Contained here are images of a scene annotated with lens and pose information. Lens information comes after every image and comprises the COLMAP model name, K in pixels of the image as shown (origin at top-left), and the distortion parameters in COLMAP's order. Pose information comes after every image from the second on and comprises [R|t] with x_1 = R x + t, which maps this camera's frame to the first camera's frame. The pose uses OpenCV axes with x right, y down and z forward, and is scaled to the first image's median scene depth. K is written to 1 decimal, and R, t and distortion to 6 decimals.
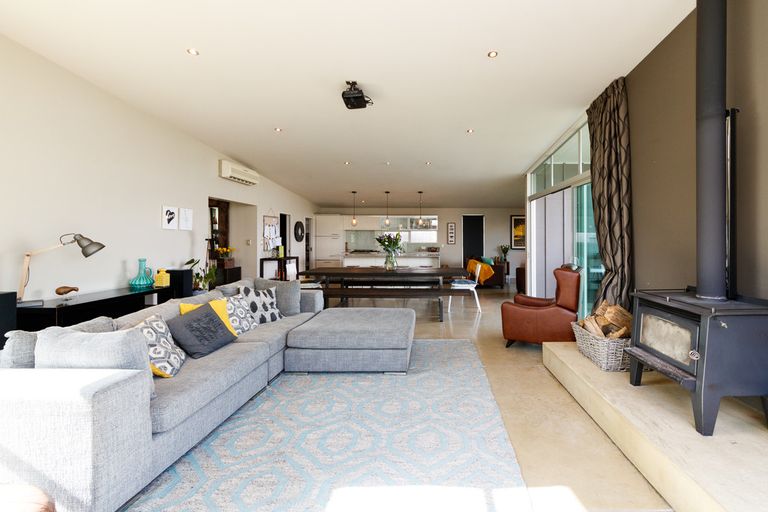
lens RADIAL K [[309.3, 0, 407.2], [0, 309.3, 238.8], [0, 0, 1]] dist [-0.002743, 0.000150]
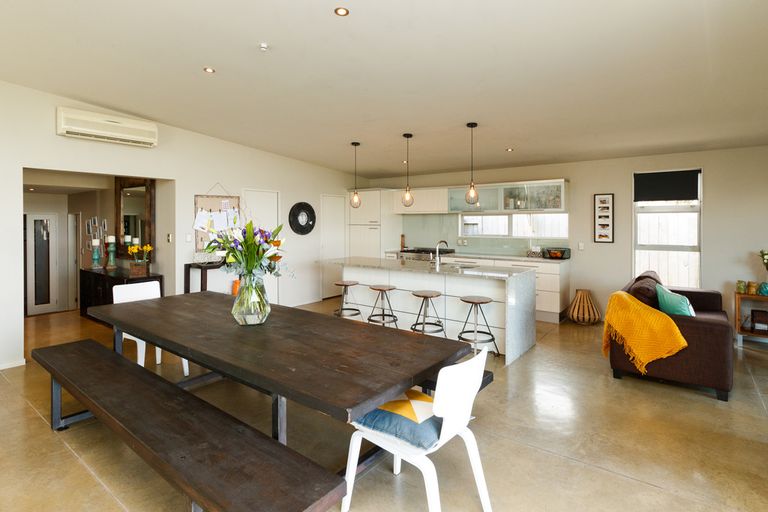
lens RADIAL K [[384.7, 0, 369.2], [0, 384.7, 228.2], [0, 0, 1]] dist [0.003302, 0.000709]
pose [[0.822392, 0.003222, -0.568912, 0.181138], [0.004012, 0.999926, 0.011461, -0.010223], [0.568907, -0.011708, 0.822319, 0.375491]]
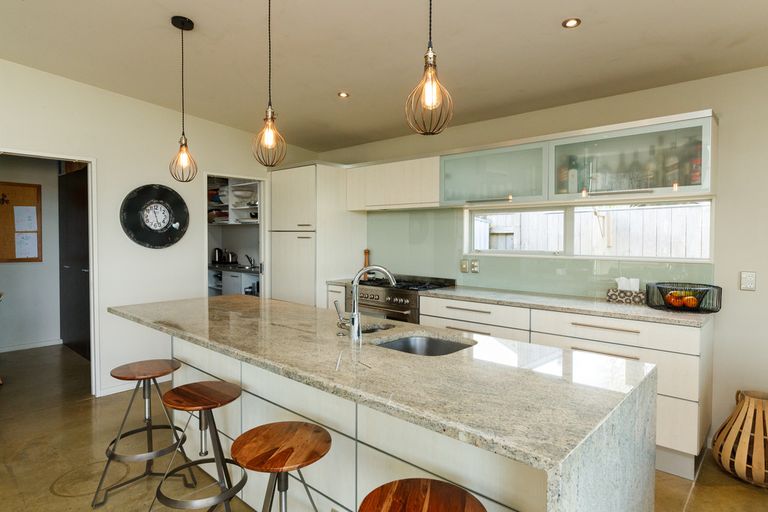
lens RADIAL K [[428.3, 0, 385.7], [0, 428.3, 250.8], [0, 0, 1]] dist [0.005752, 0.001778]
pose [[0.792129, 0.017933, -0.610090, 0.100125], [-0.001529, 0.999623, 0.027398, -0.000231], [0.610351, -0.020770, 0.791858, 0.686780]]
